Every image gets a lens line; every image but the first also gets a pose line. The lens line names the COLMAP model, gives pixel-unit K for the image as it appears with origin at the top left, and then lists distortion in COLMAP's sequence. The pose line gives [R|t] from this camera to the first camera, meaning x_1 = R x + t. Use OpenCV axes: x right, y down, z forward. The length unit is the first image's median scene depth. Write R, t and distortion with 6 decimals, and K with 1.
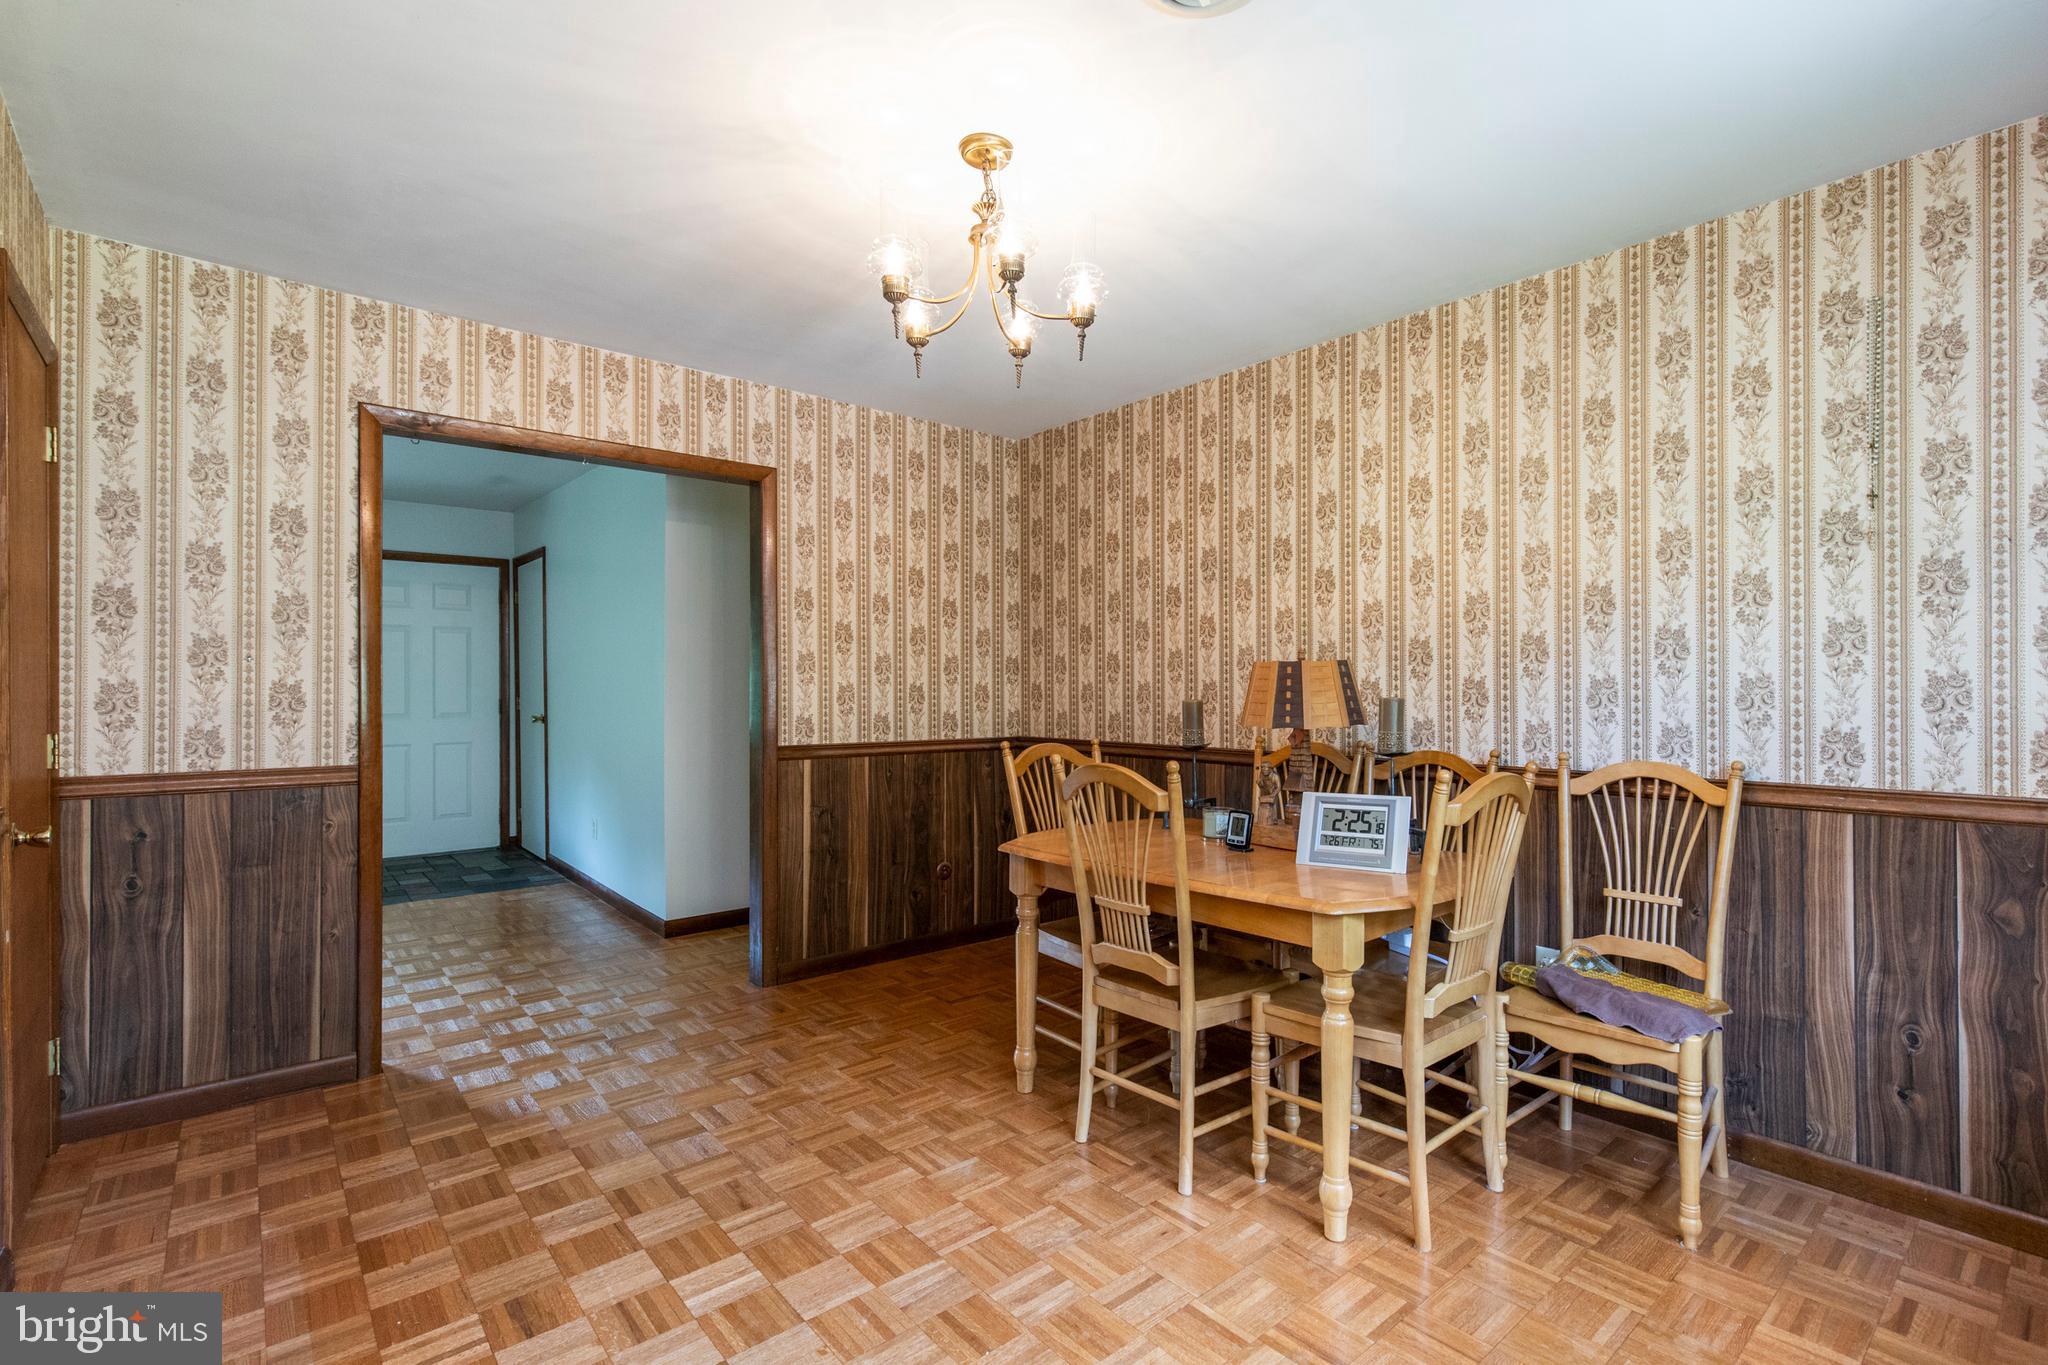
lens RADIAL K [[940.5, 0, 1019.7], [0, 940.5, 674.3], [0, 0, 1]] dist [0.011088, -0.001608]
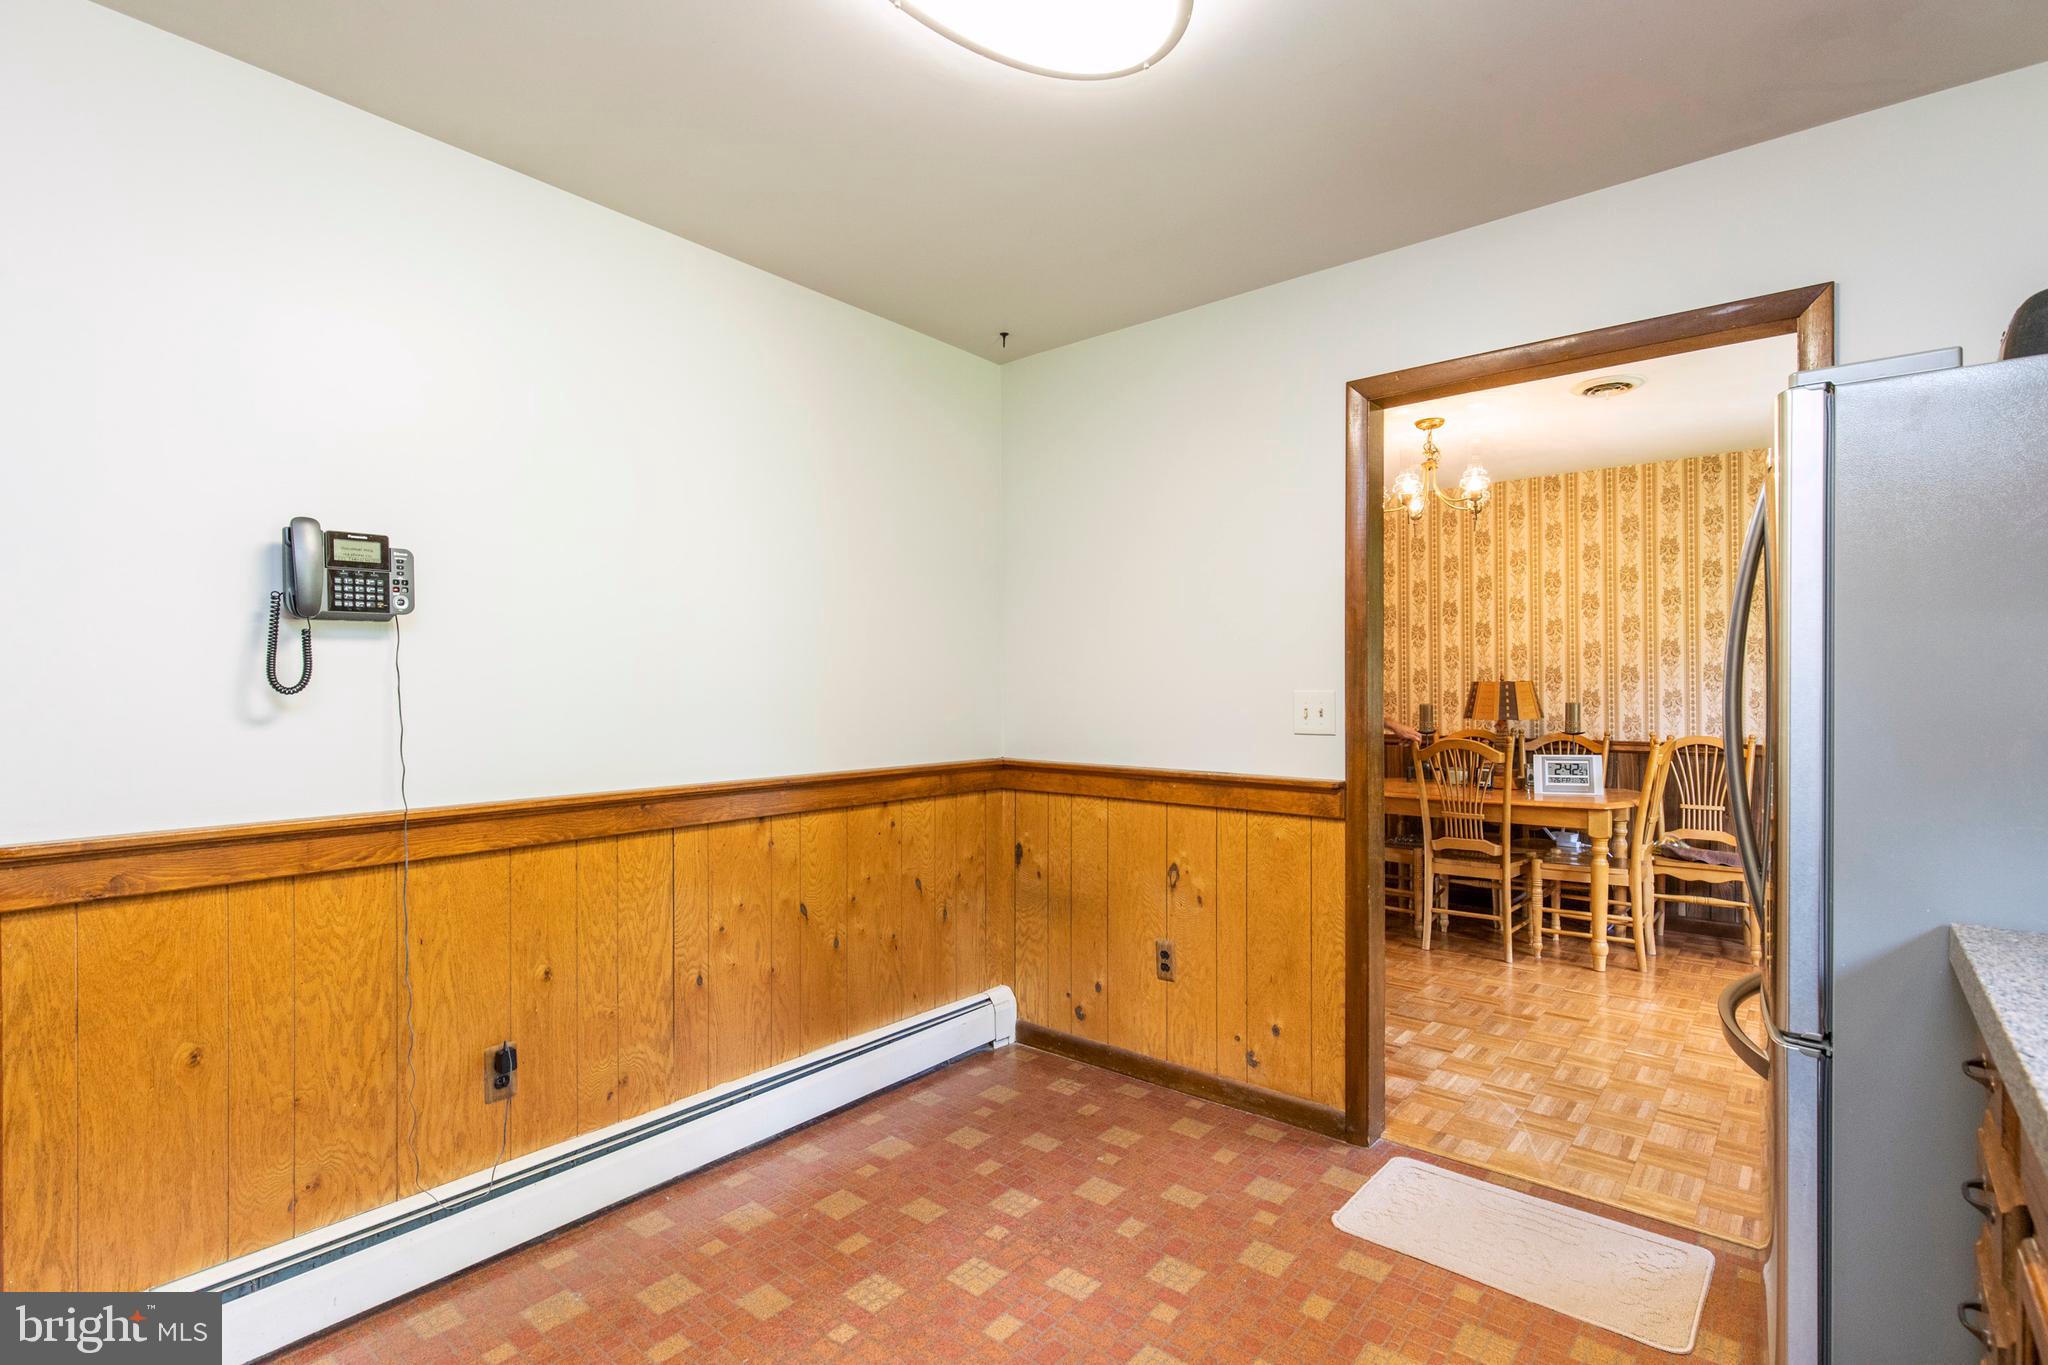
lens RADIAL K [[945.7, 0, 983.4], [0, 945.7, 681.6], [0, 0, 1]] dist [-0.004044, 0.000531]
pose [[0.986029, 0.007522, 0.166405, -0.905528], [-0.006351, 0.999951, -0.007565, 0.007029], [-0.166454, 0.006402, 0.986028, -0.523750]]
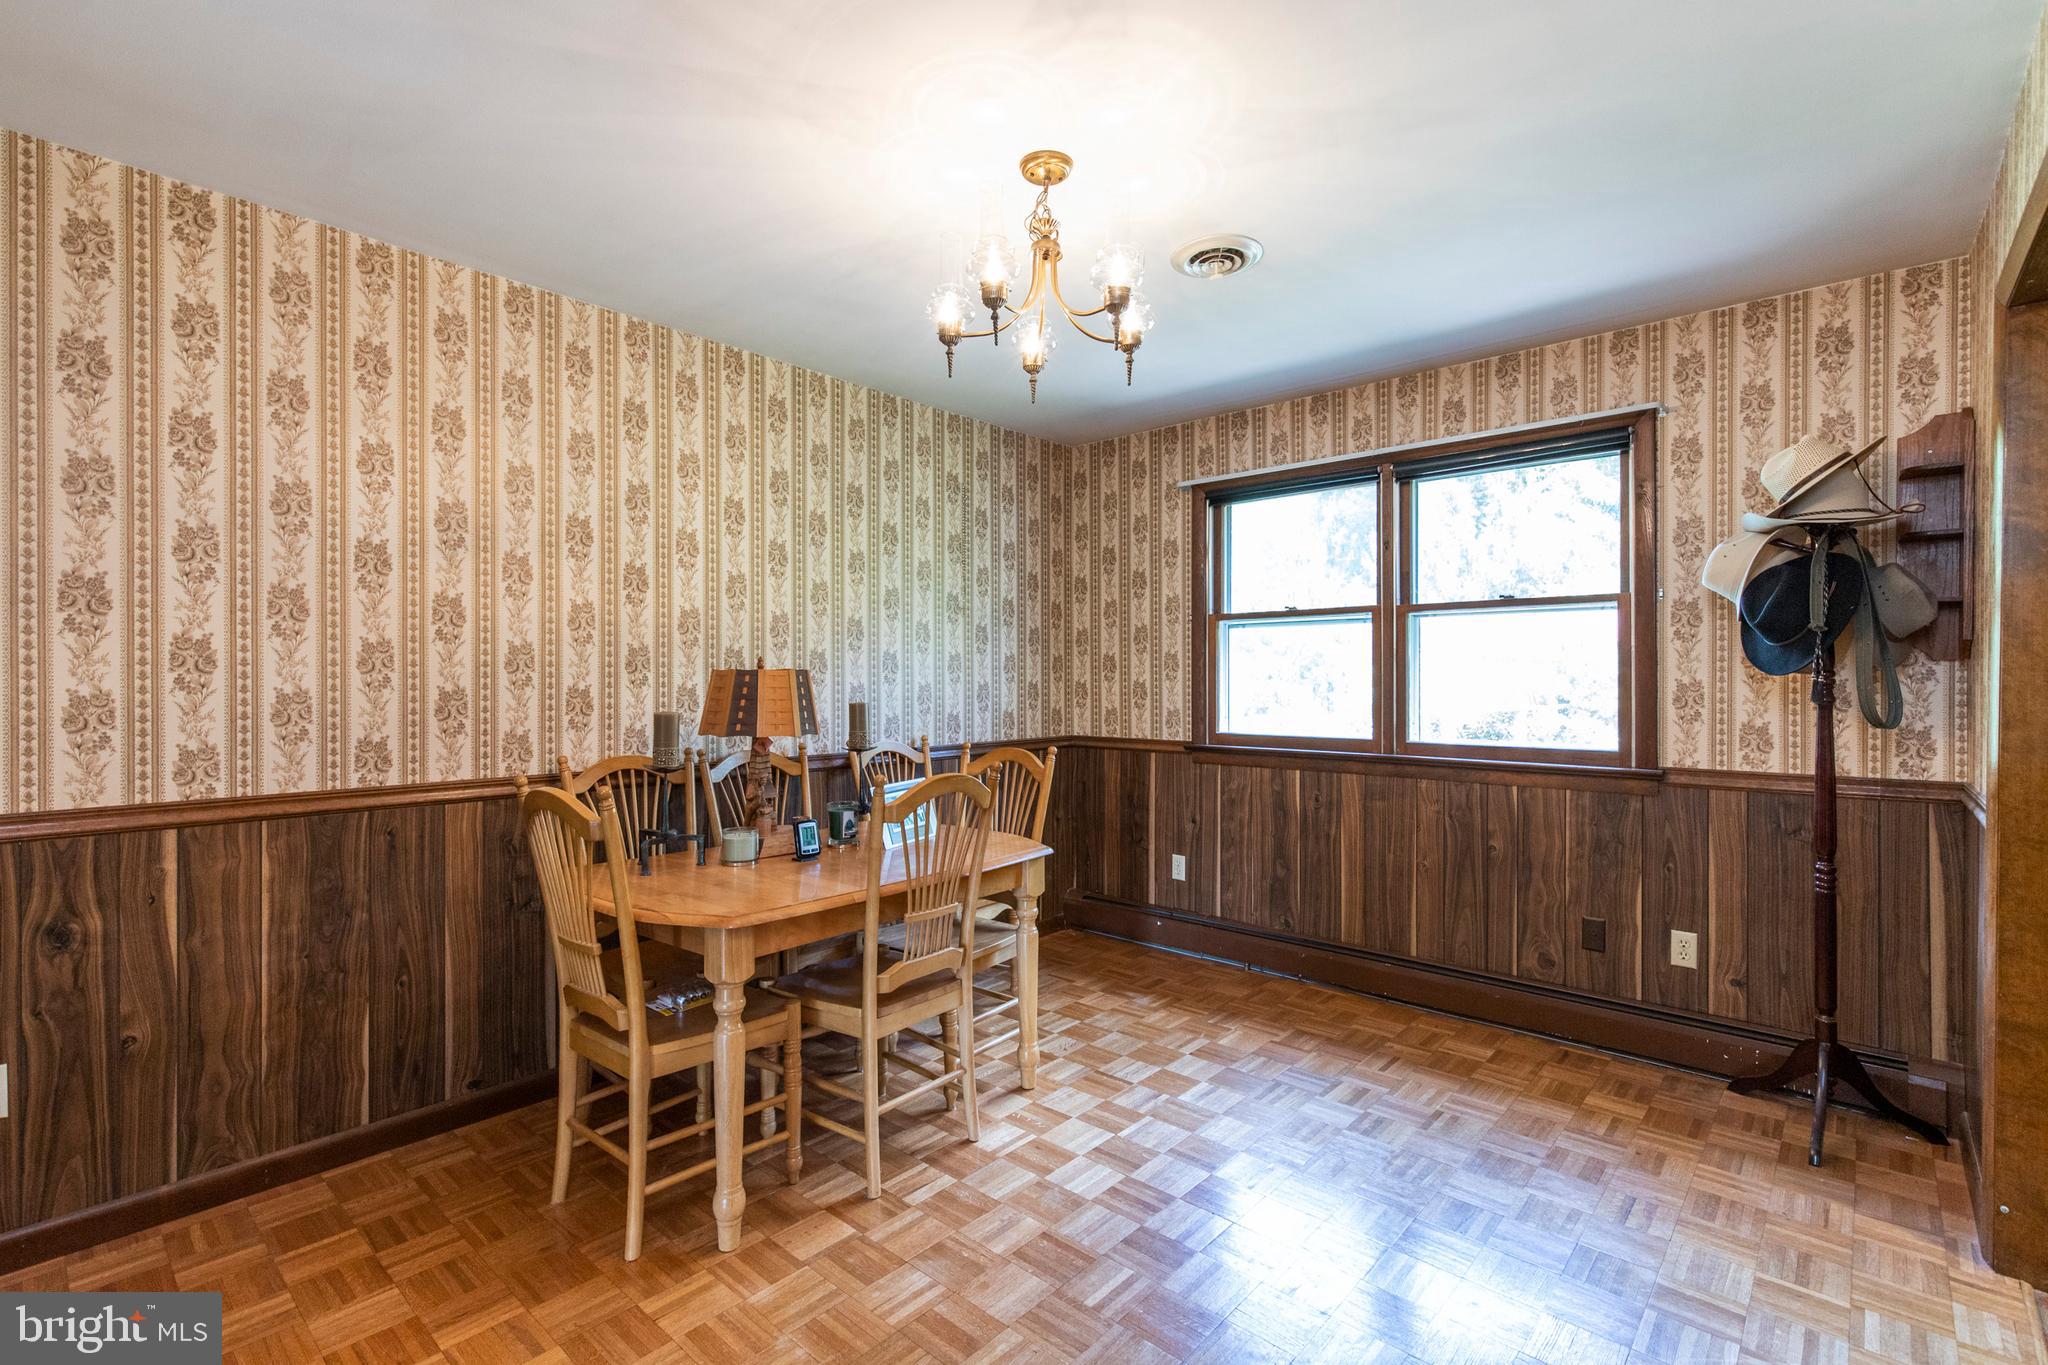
lens RADIAL K [[940.5, 0, 1023.0], [0, 940.5, 679.3], [0, 0, 1]] dist [0.011088, -0.001608]
pose [[-0.145491, 0.015444, 0.989239, -0.721366], [0.002740, 0.999881, -0.015207, 0.014609], [-0.989356, 0.000498, -0.145516, 0.870048]]
